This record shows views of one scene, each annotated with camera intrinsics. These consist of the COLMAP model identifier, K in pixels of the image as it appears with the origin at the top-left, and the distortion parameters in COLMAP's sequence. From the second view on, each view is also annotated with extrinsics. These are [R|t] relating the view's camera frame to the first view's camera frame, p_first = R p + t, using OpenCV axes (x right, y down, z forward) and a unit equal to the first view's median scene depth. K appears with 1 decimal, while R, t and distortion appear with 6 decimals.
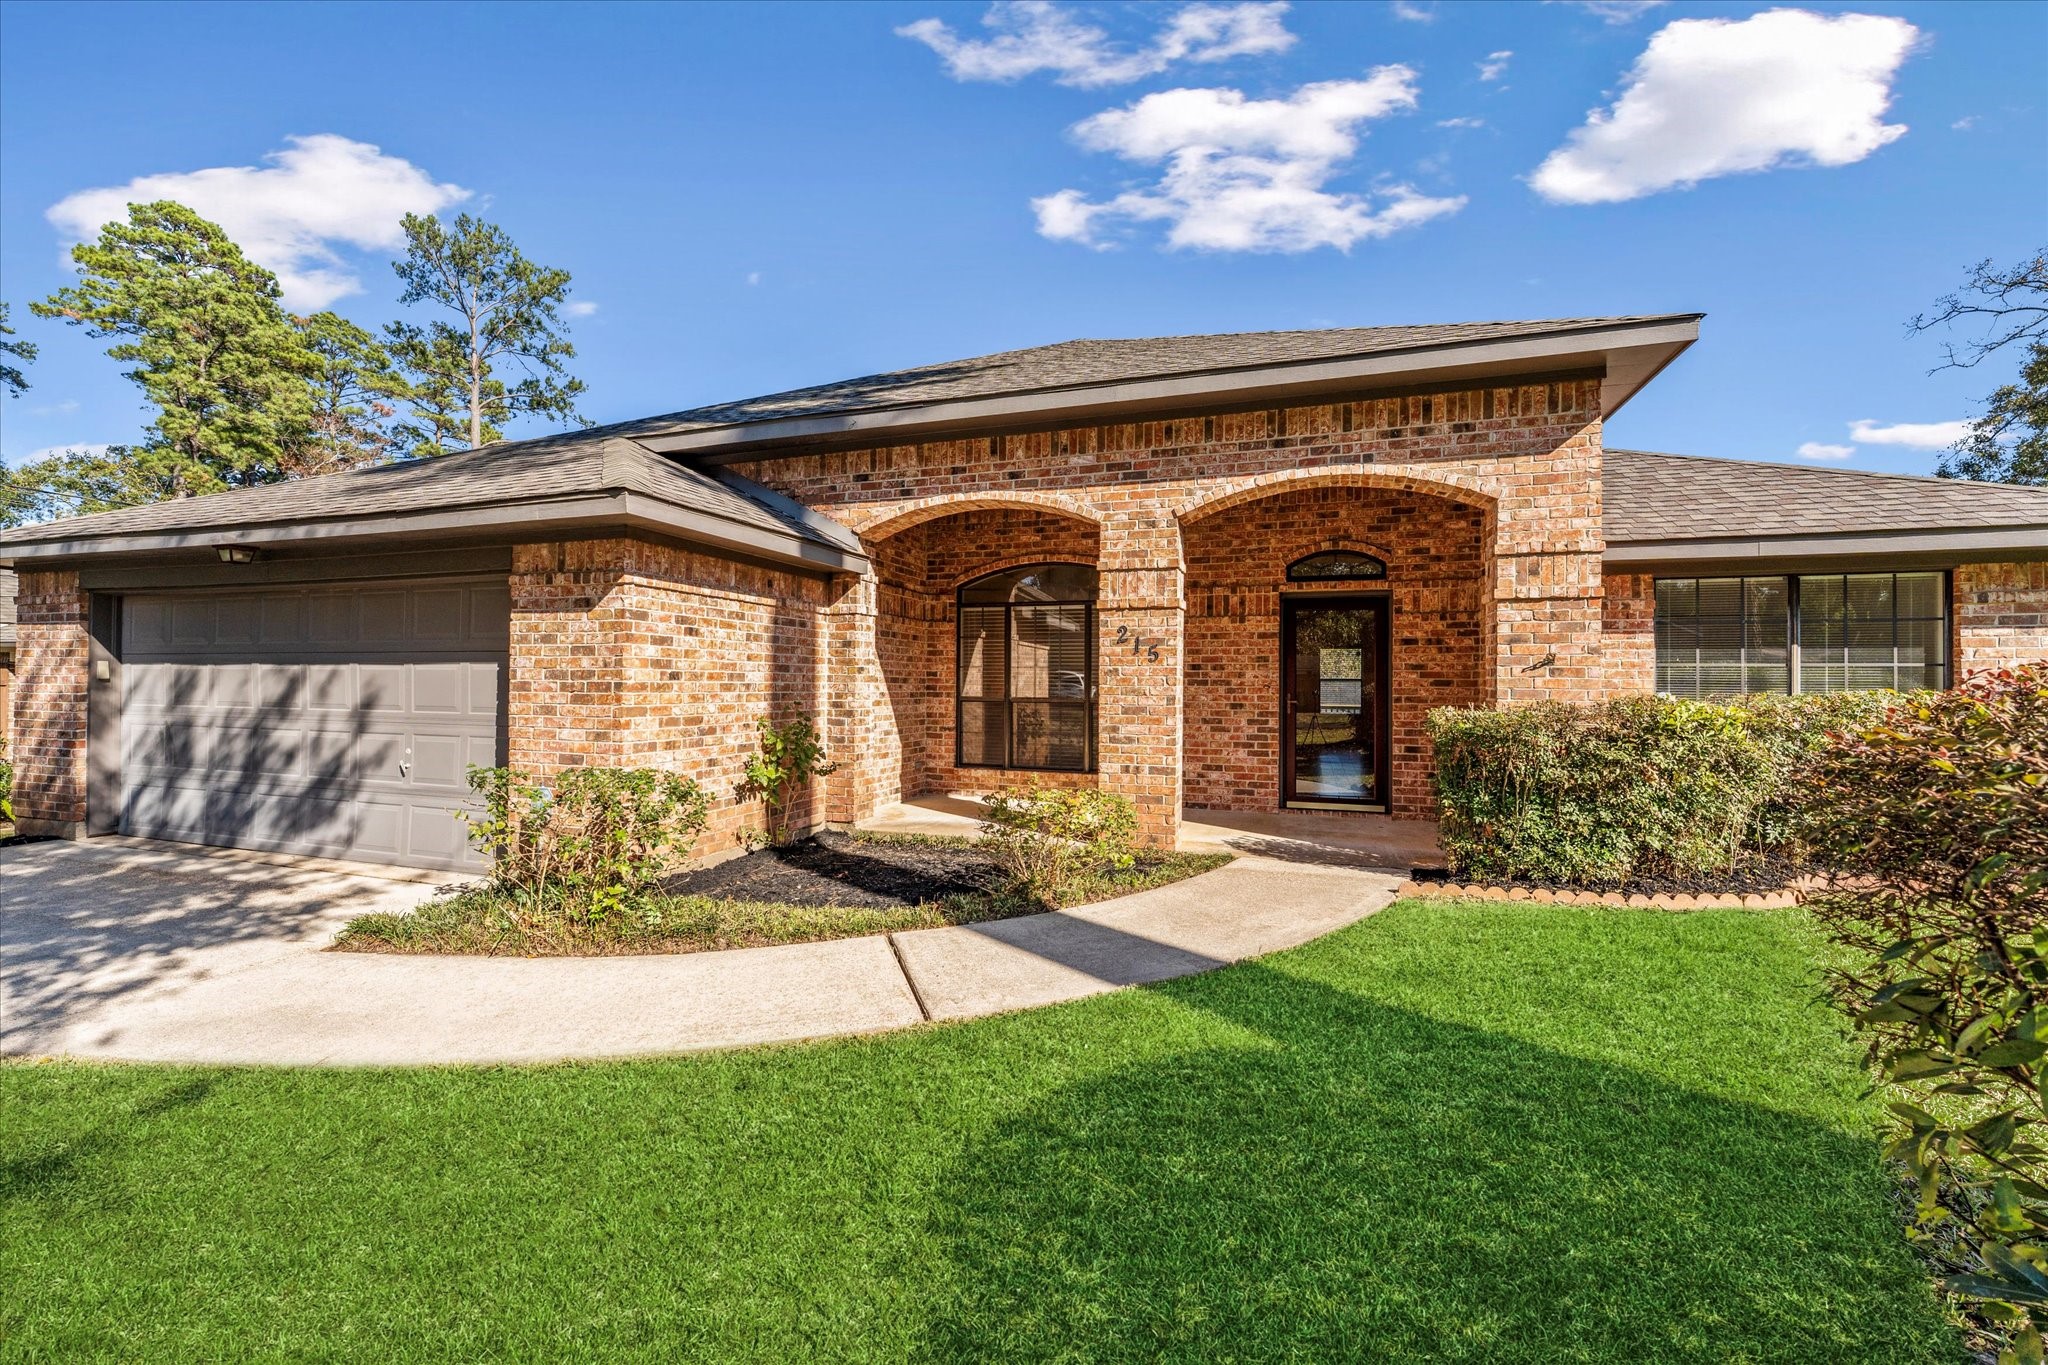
lens RADIAL K [[827.5, 0, 1025.5], [0, 827.5, 676.0], [0, 0, 1]] dist [-0.001634, -0.000283]
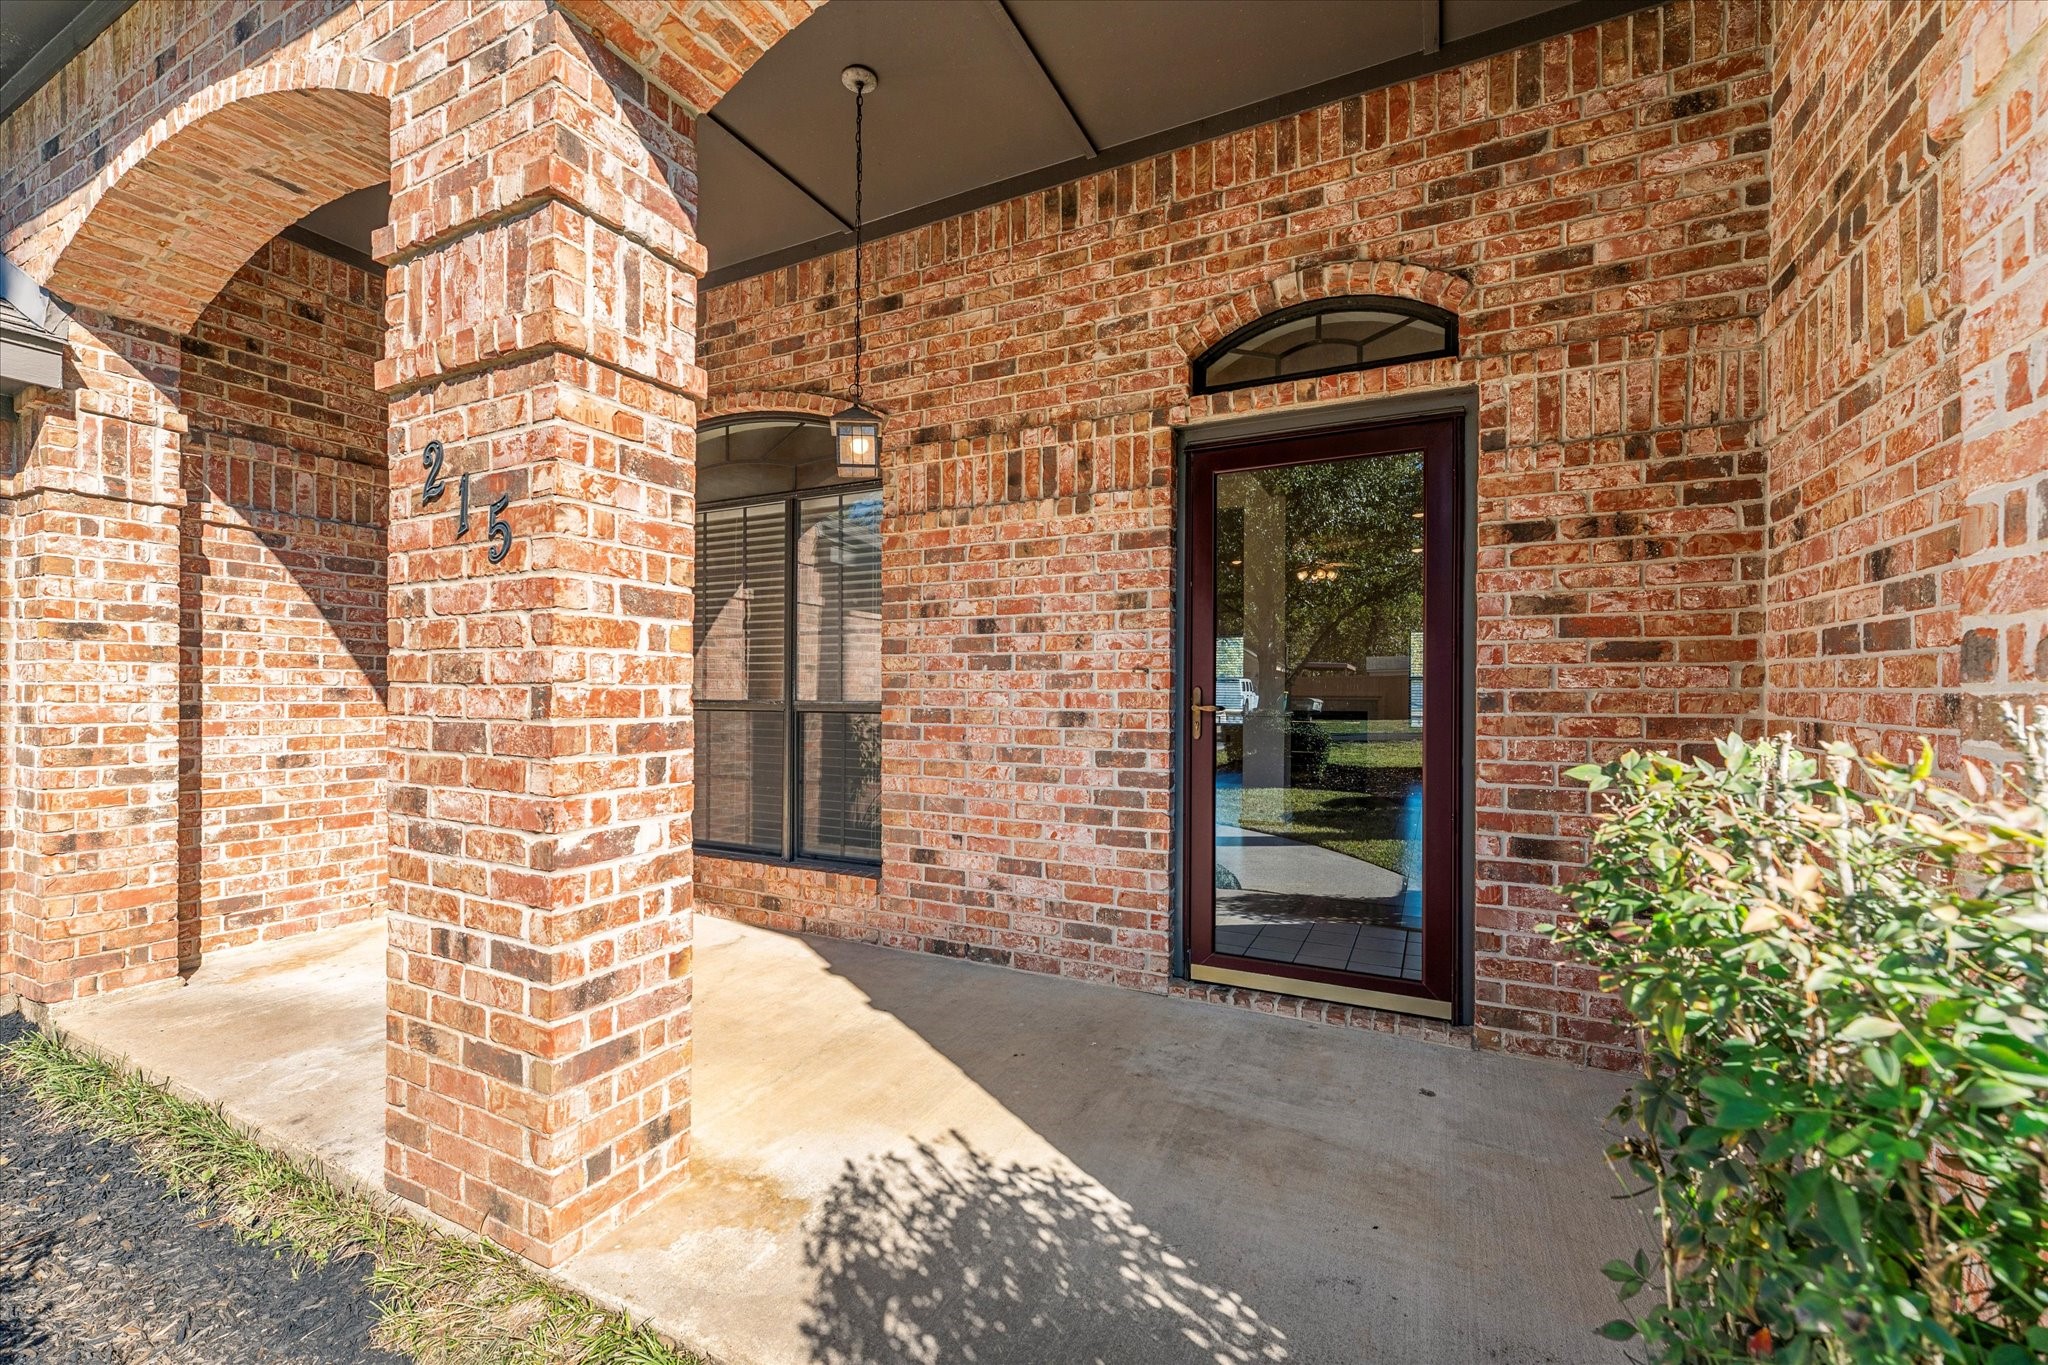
lens RADIAL K [[827.5, 0, 1022.9], [0, 827.5, 695.1], [0, 0, 1]] dist [-0.001634, -0.000283]
pose [[0.990385, -0.002669, -0.138315, 0.300564], [0.004353, 0.999920, 0.011875, 0.020716], [0.138273, -0.012363, 0.990317, 0.623196]]
